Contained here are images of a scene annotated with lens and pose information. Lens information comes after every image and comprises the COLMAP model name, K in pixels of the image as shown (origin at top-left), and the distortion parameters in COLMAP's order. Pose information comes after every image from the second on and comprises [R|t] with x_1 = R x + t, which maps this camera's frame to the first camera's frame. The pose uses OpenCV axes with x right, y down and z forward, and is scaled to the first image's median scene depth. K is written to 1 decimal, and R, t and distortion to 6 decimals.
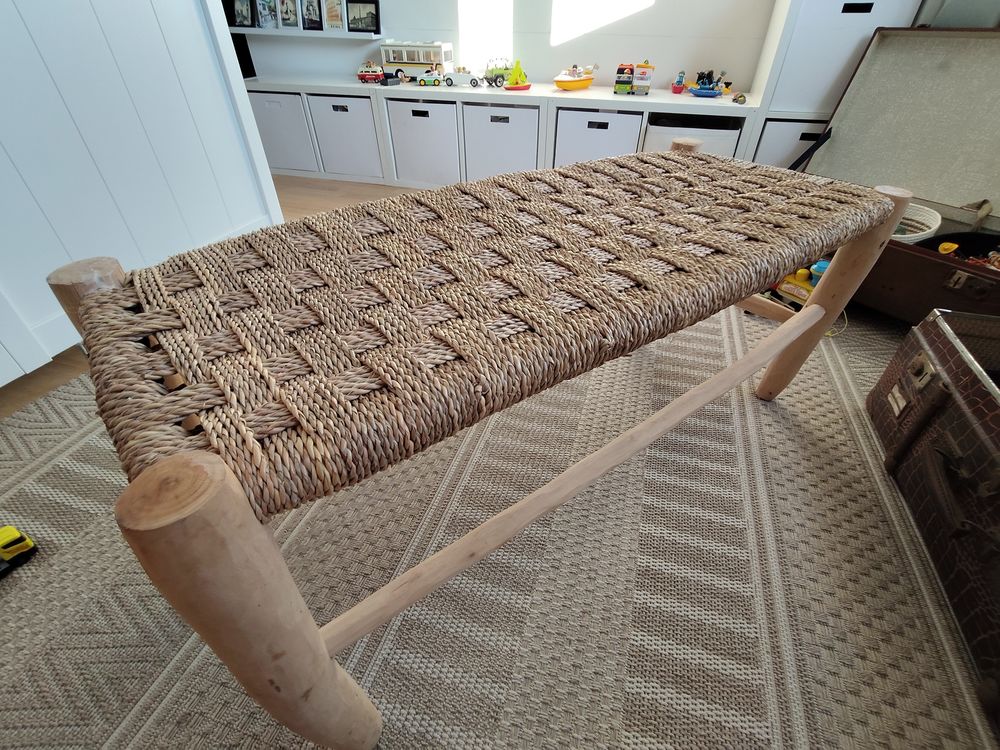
lens RADIAL K [[457.3, 0, 504.5], [0, 457.3, 376.2], [0, 0, 1]] dist [0.020456, -0.008524]
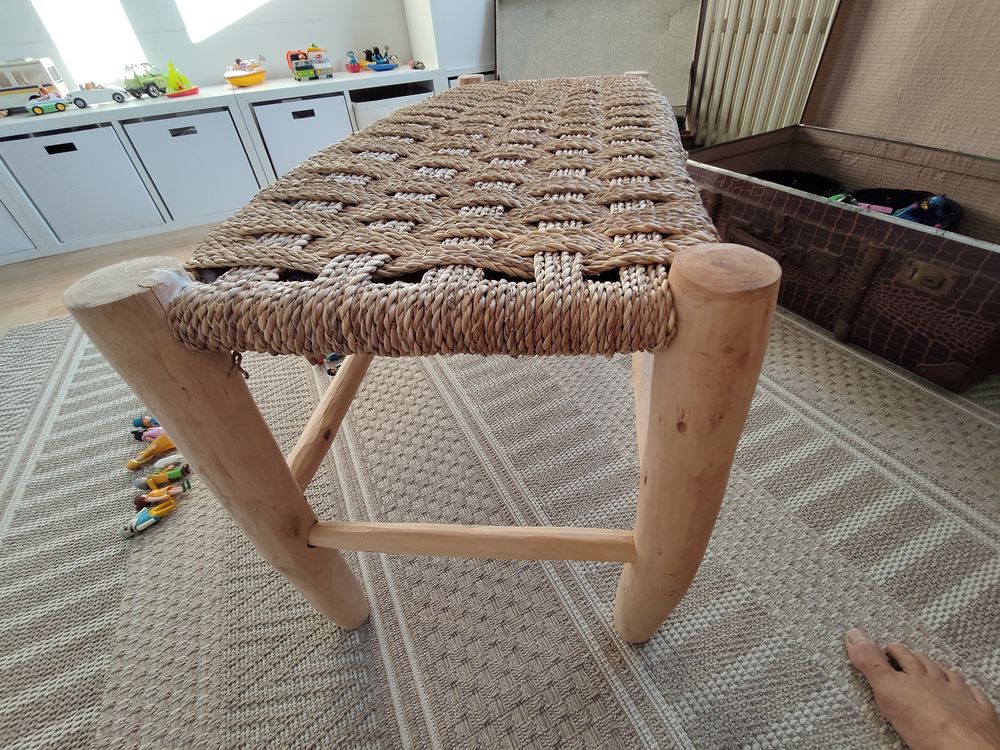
lens RADIAL K [[457.3, 0, 504.5], [0, 457.3, 376.2], [0, 0, 1]] dist [0.020456, -0.008524]
pose [[0.728114, -0.472831, 0.496267, -0.609336], [0.482756, 0.867708, 0.118441, 0.038740], [-0.486618, 0.153338, 0.860053, 0.158510]]
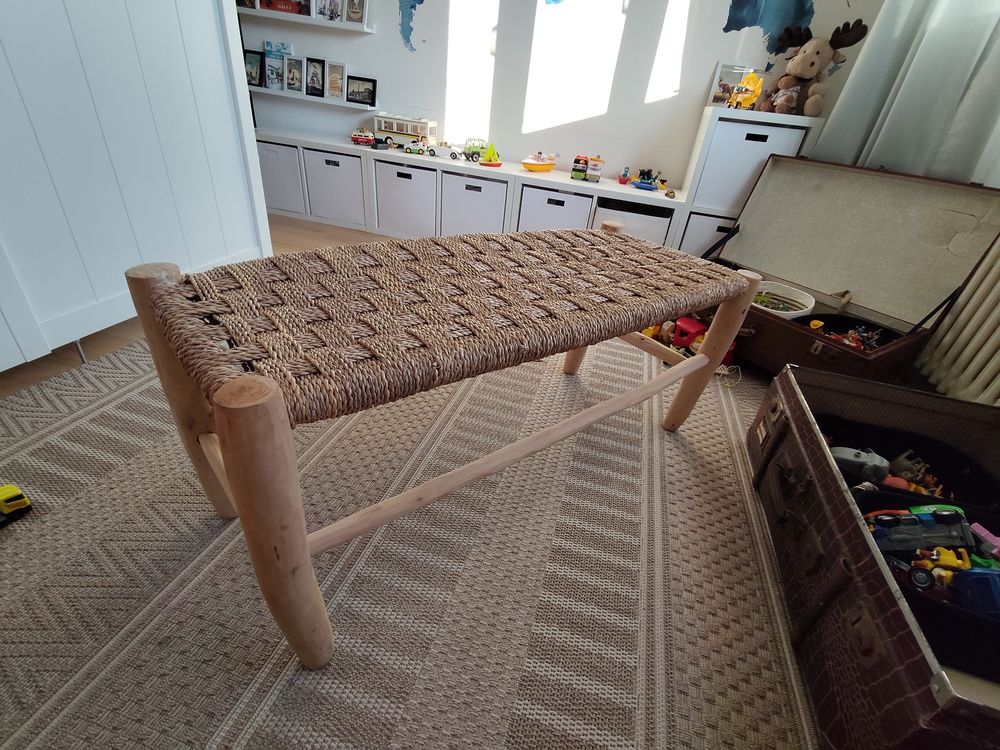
lens RADIAL K [[457.3, 0, 504.5], [0, 457.3, 376.2], [0, 0, 1]] dist [0.020456, -0.008524]
pose [[0.993968, 0.074518, 0.080468, 0.028897], [-0.064780, 0.990958, -0.117499, 0.119120], [-0.088496, 0.111577, 0.989808, -0.279630]]
